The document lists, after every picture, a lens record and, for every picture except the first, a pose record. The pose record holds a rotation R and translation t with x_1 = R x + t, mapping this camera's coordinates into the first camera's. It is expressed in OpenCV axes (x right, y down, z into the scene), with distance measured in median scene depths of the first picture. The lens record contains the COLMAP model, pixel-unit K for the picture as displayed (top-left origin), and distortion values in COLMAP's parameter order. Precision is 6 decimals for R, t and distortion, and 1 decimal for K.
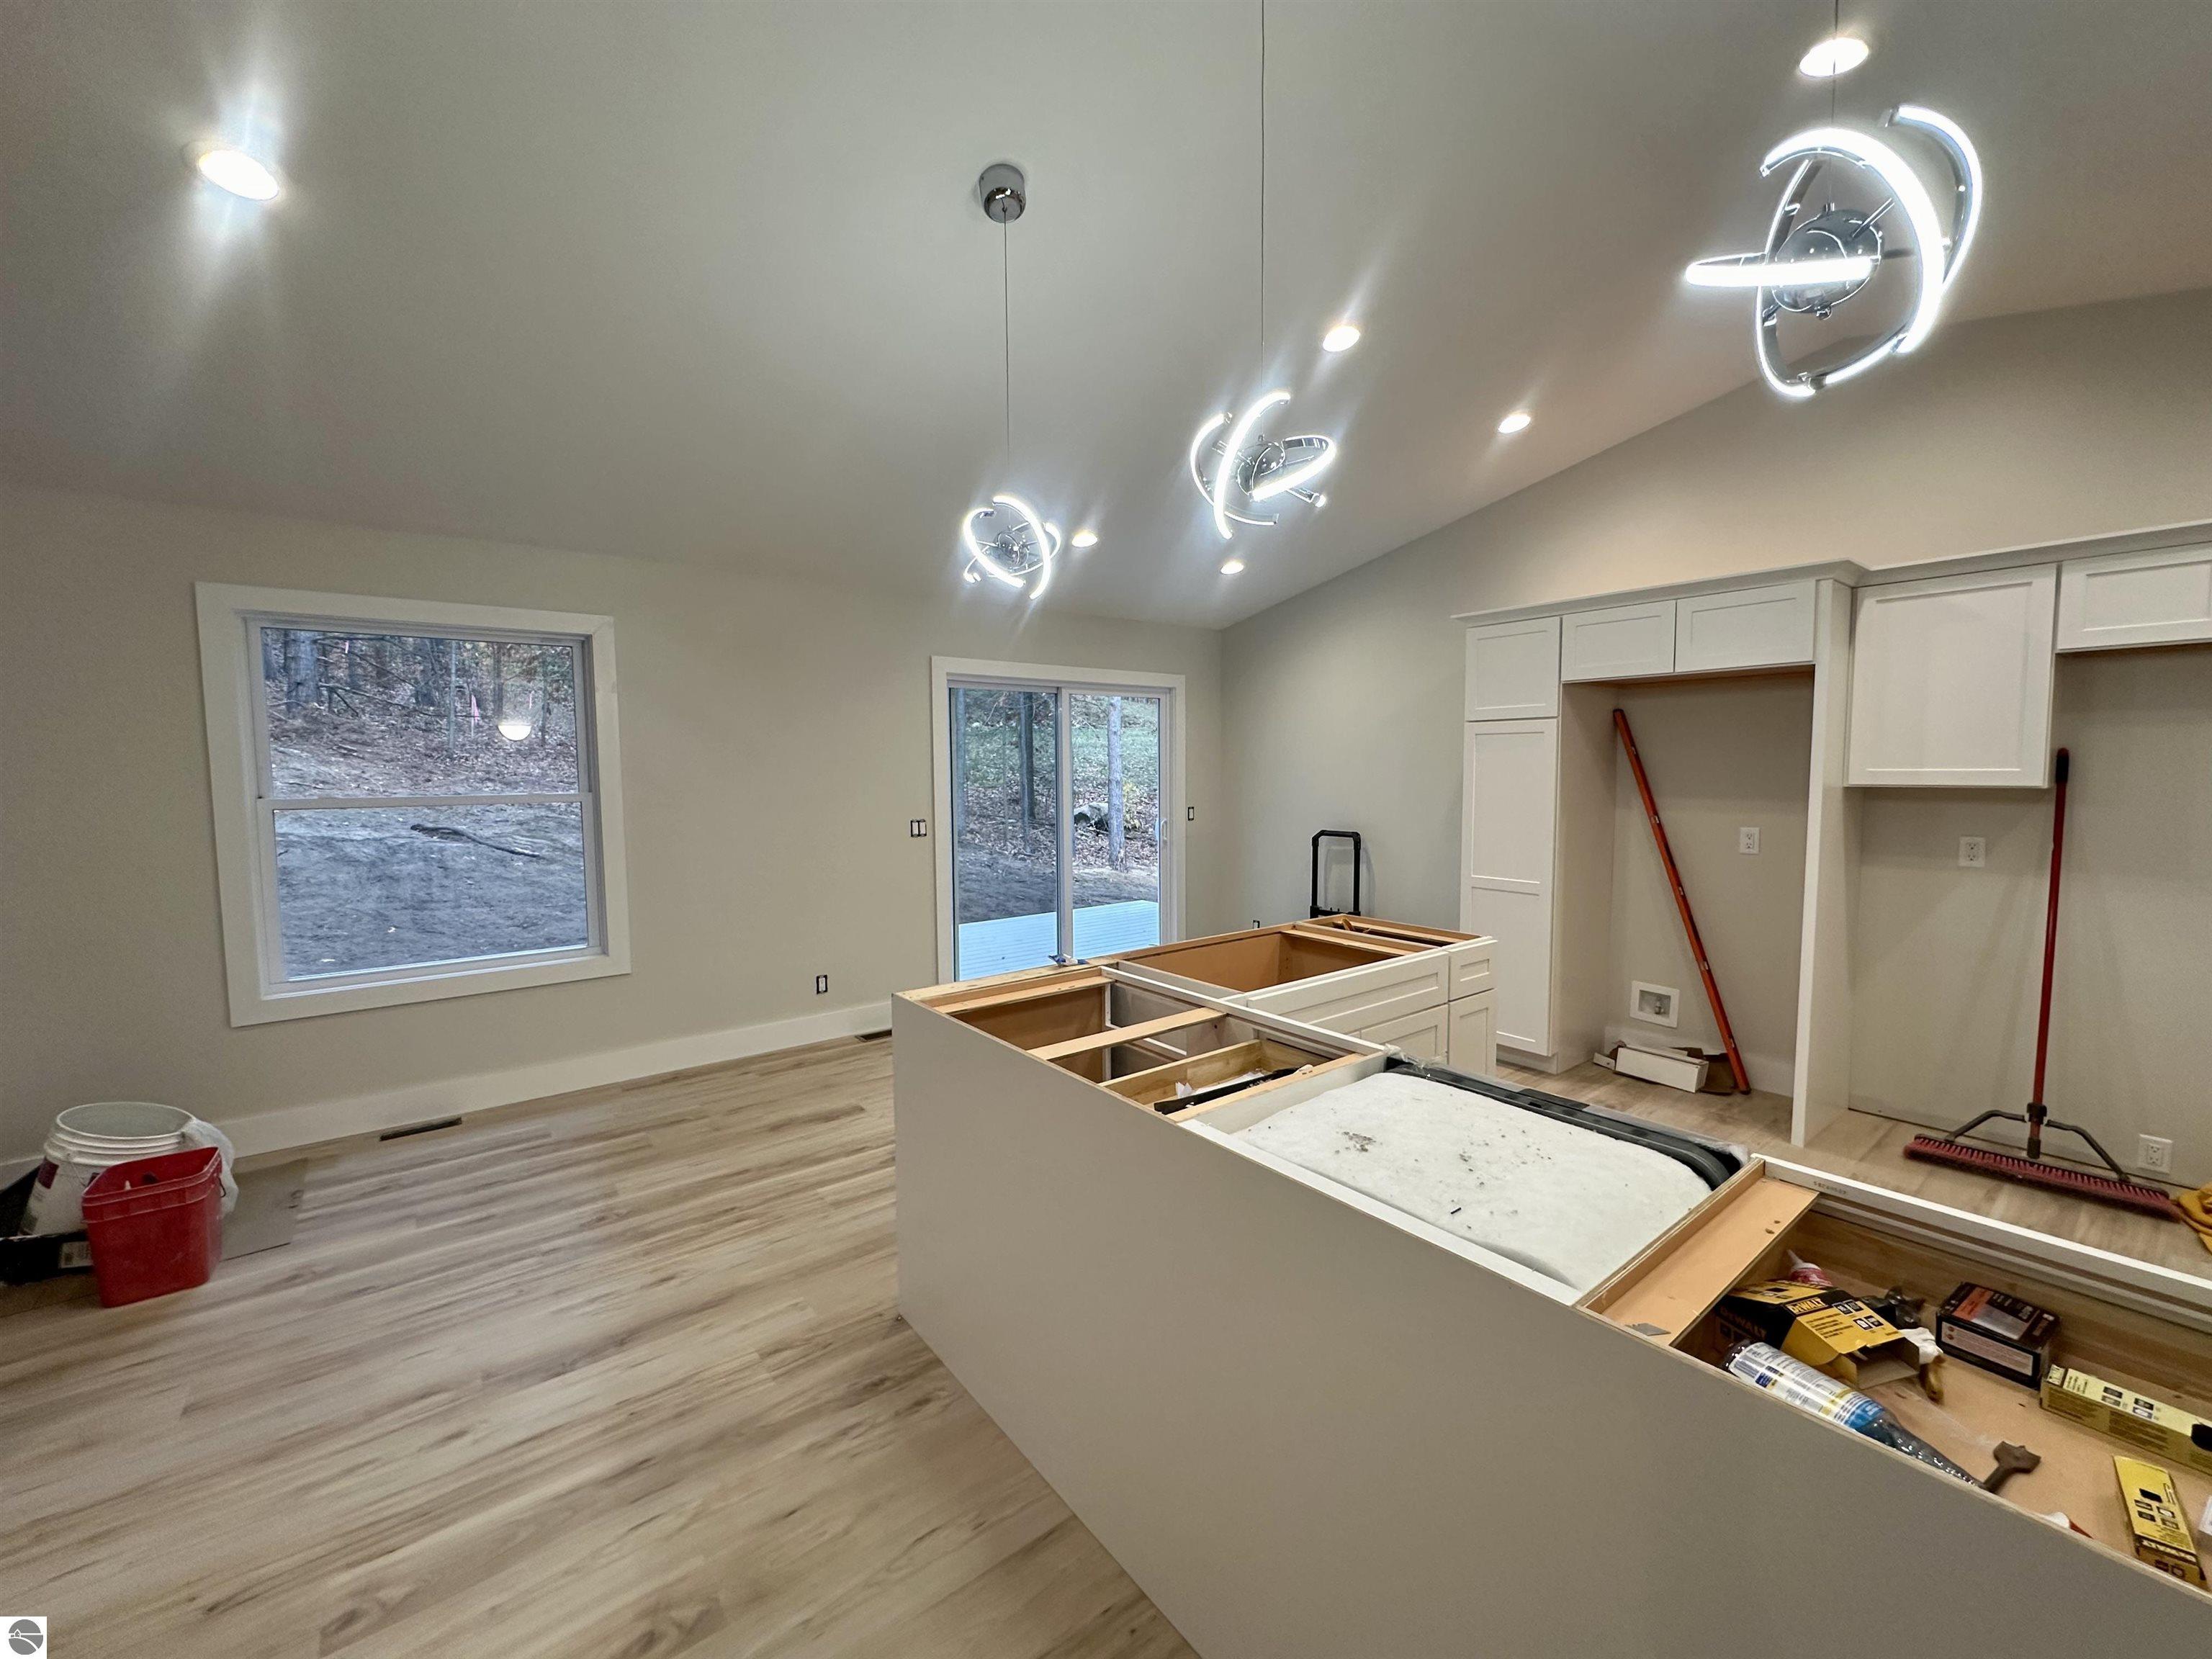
lens RADIAL K [[881.1, 0, 1103.0], [0, 881.1, 831.2], [0, 0, 1]] dist [-0.002259, -0.000147]
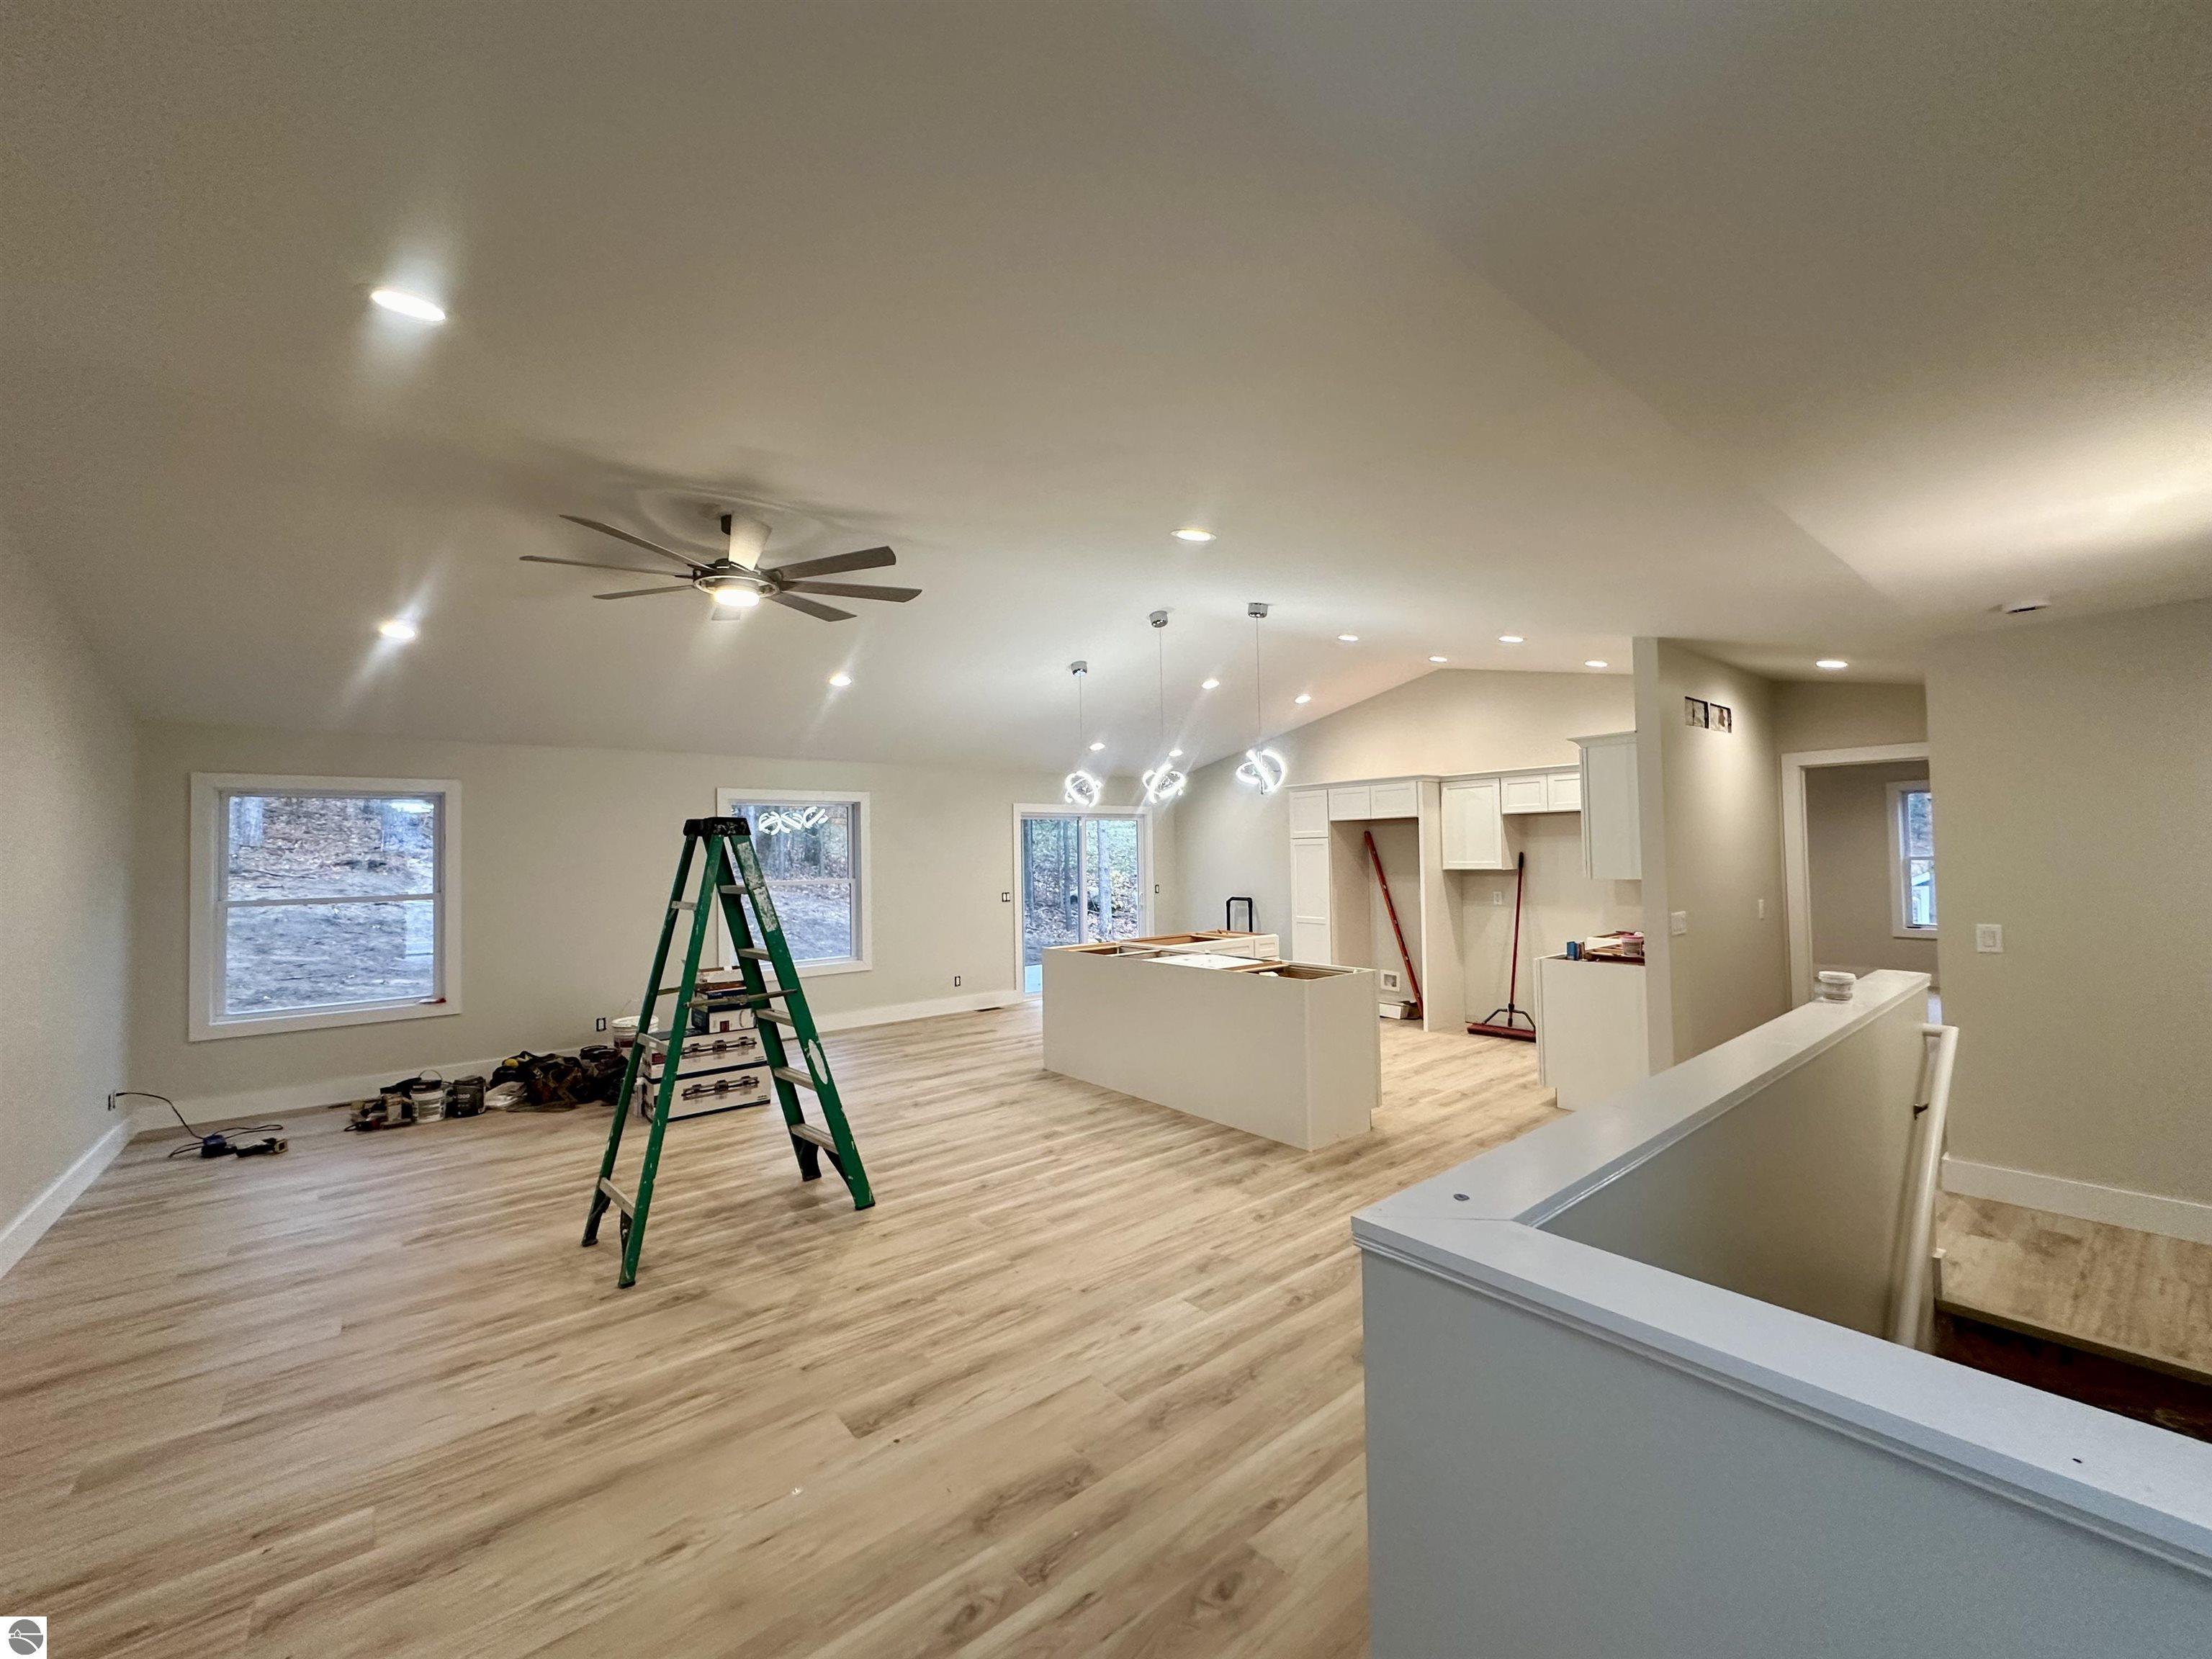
lens RADIAL K [[881.1, 0, 1105.8], [0, 881.1, 828.5], [0, 0, 1]] dist [-0.002259, -0.000147]
pose [[0.999668, -0.008274, 0.024401, -0.056113], [0.010703, 0.994811, -0.101172, 0.051025], [-0.023437, 0.101400, 0.994570, -1.003278]]
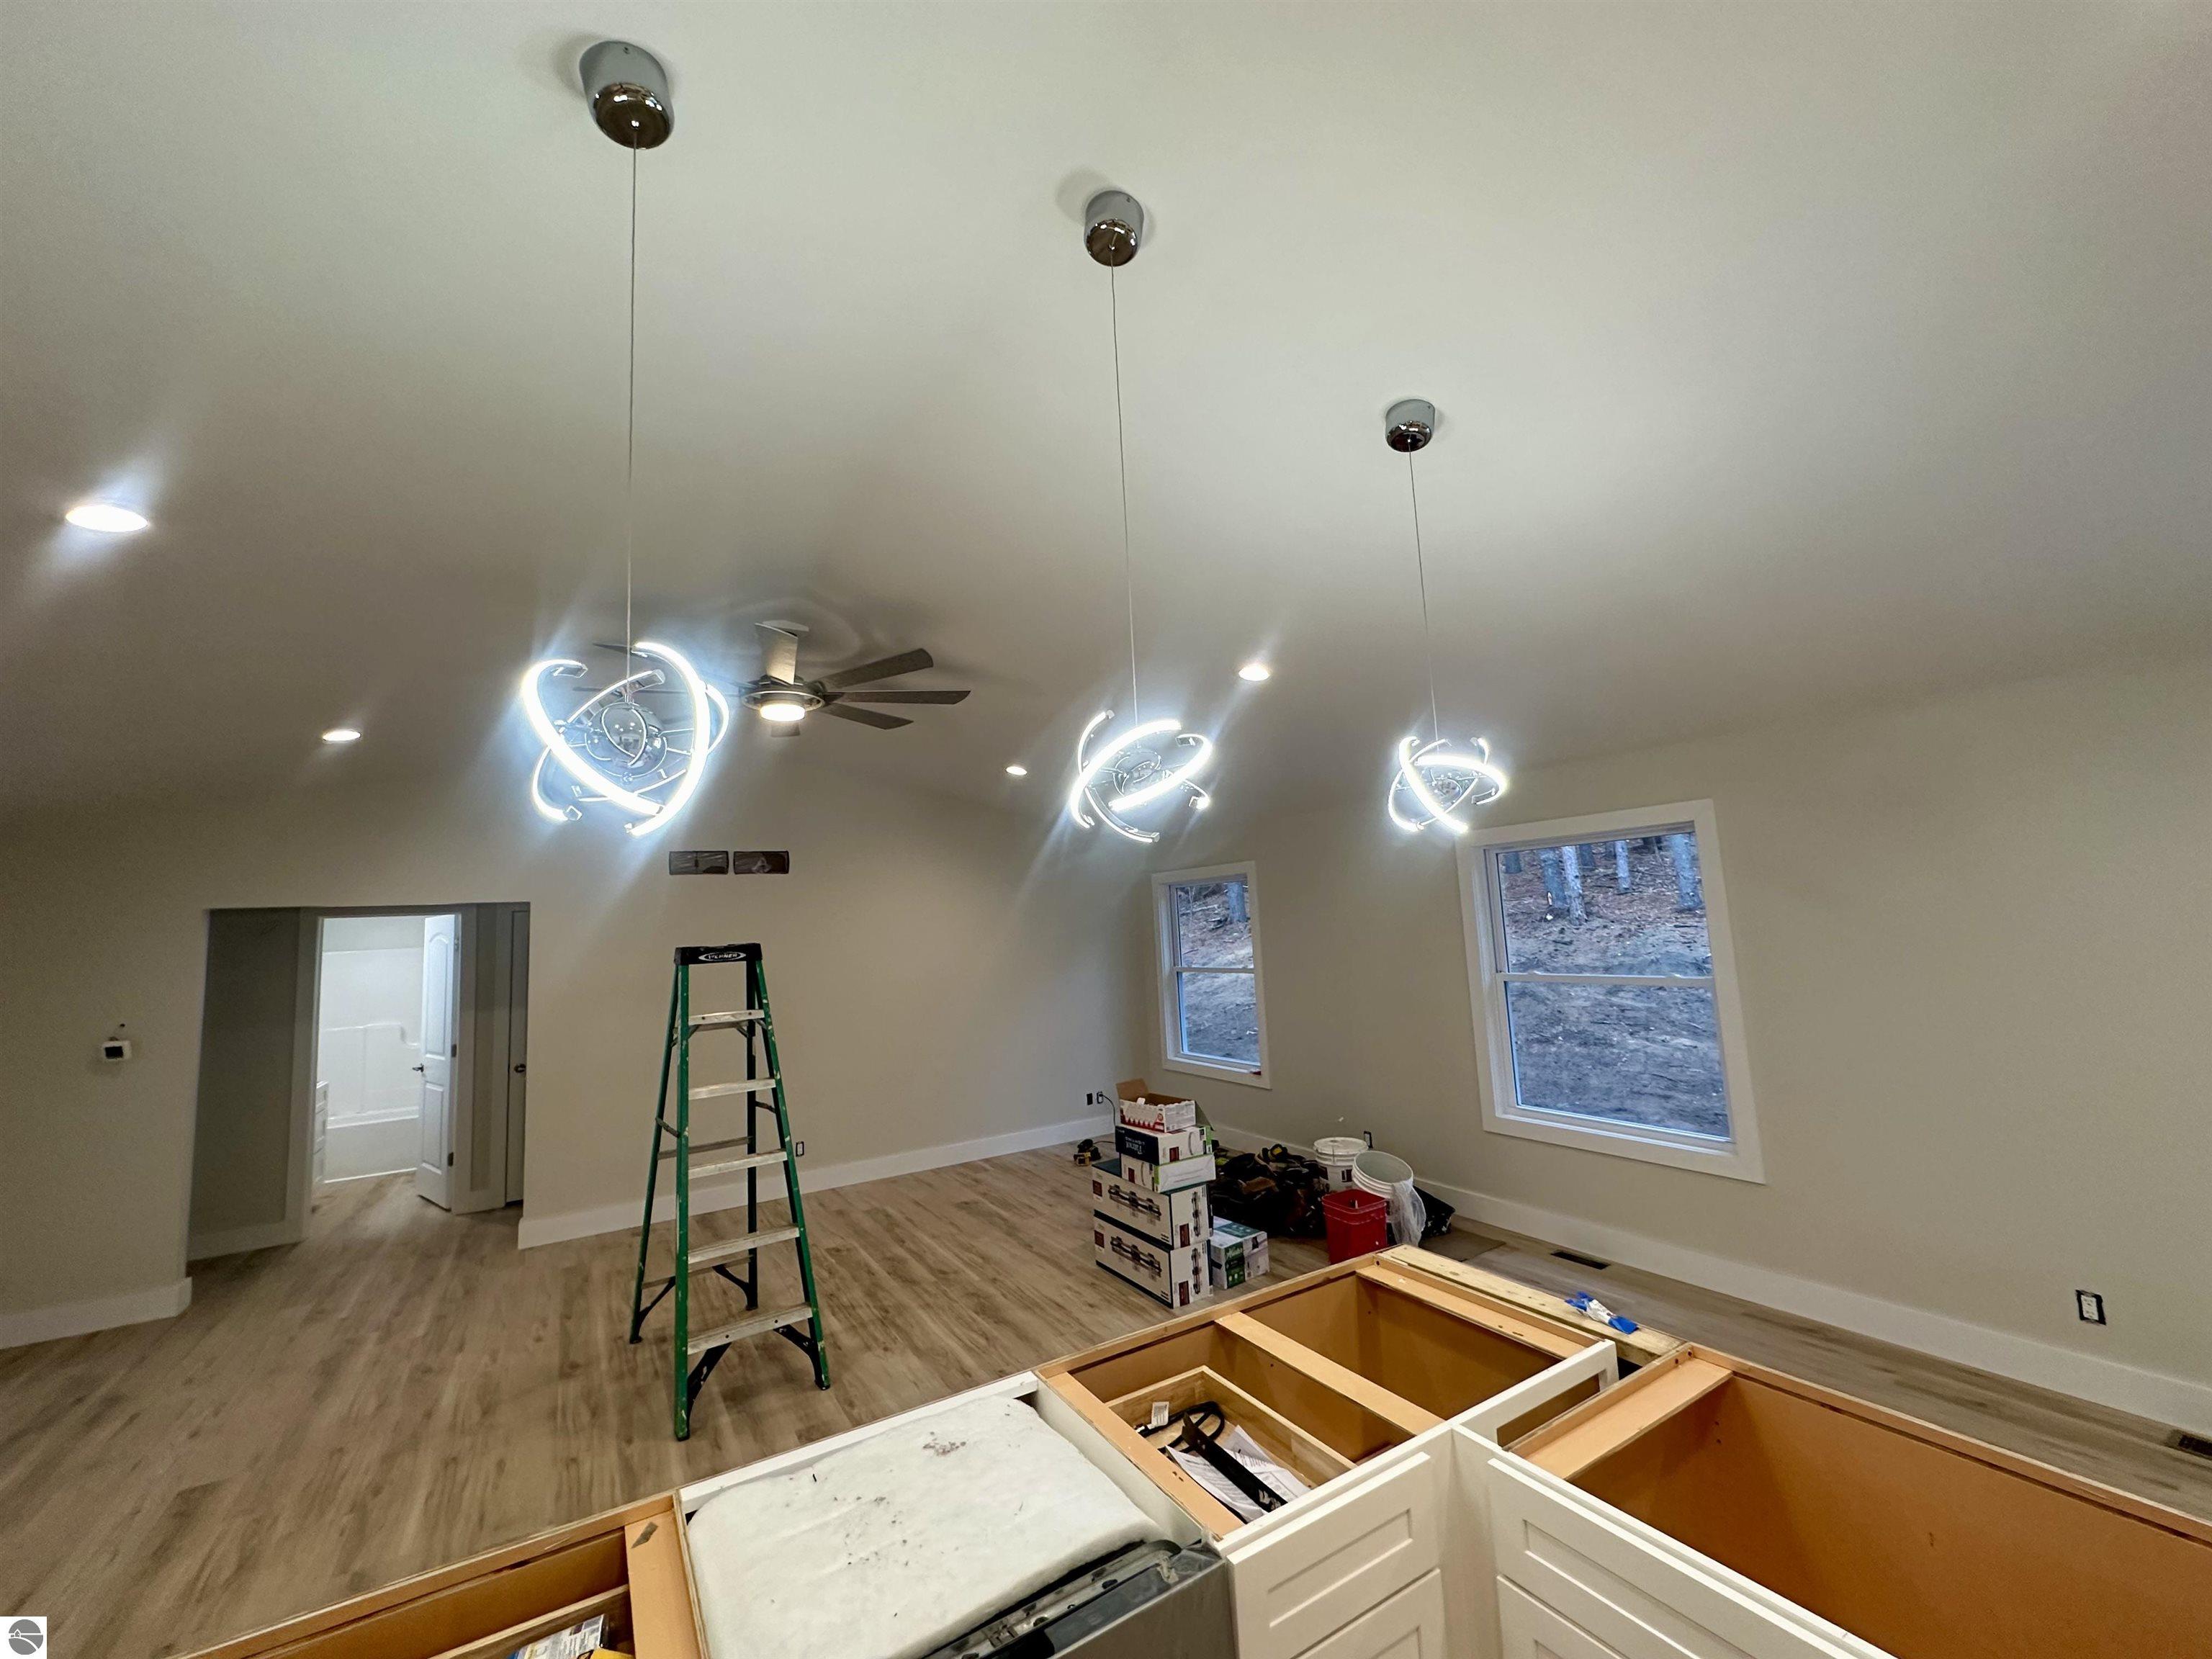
lens RADIAL K [[881.1, 0, 1103.7], [0, 881.1, 825.1], [0, 0, 1]] dist [-0.002259, -0.000147]
pose [[-0.118278, -0.097206, -0.988211, 0.460867], [-0.022752, 0.995201, -0.095170, -0.101744], [0.992720, 0.011227, -0.119922, 0.428815]]
